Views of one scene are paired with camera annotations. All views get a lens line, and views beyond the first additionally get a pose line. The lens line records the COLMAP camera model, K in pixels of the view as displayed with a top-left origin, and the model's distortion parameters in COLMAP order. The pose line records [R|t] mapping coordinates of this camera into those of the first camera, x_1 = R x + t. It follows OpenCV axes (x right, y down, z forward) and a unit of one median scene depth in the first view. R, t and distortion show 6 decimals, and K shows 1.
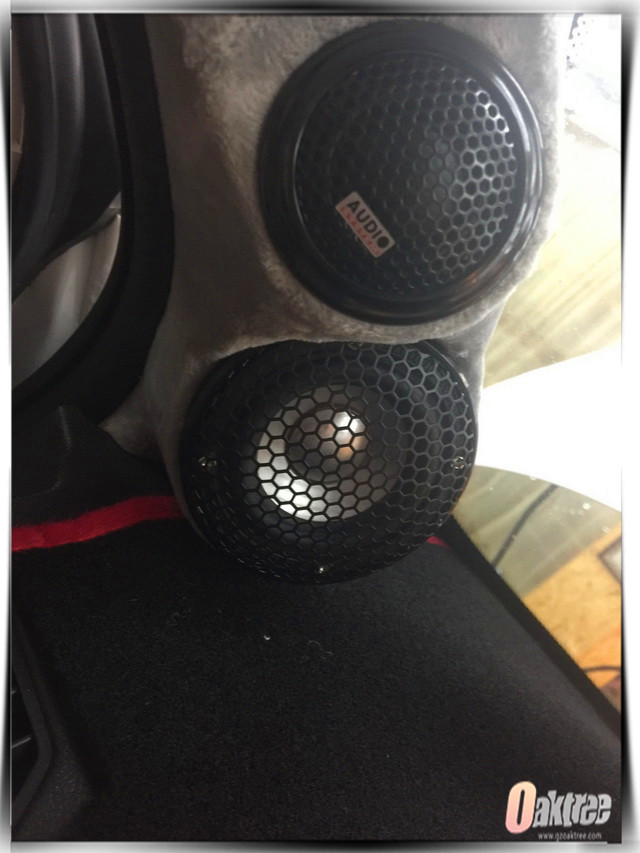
lens RADIAL K [[723.3, 0, 320.0], [0, 723.3, 426.5], [0, 0, 1]] dist [0.005059, -0.002018]
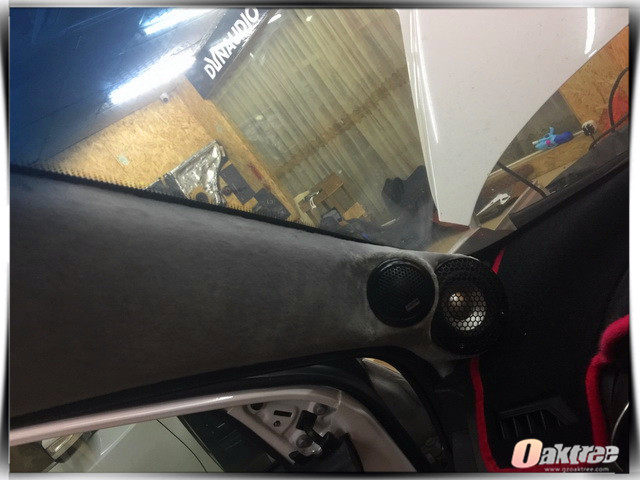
lens RADIAL K [[542.7, 0, 320.0], [0, 542.7, 240.0], [0, 0, 1]] dist [0.005059, -0.002018]
pose [[0.107511, -0.993702, -0.031575, 0.318115], [0.976353, 0.111519, -0.185198, -0.171424], [0.187553, -0.010918, 0.982194, -1.469963]]
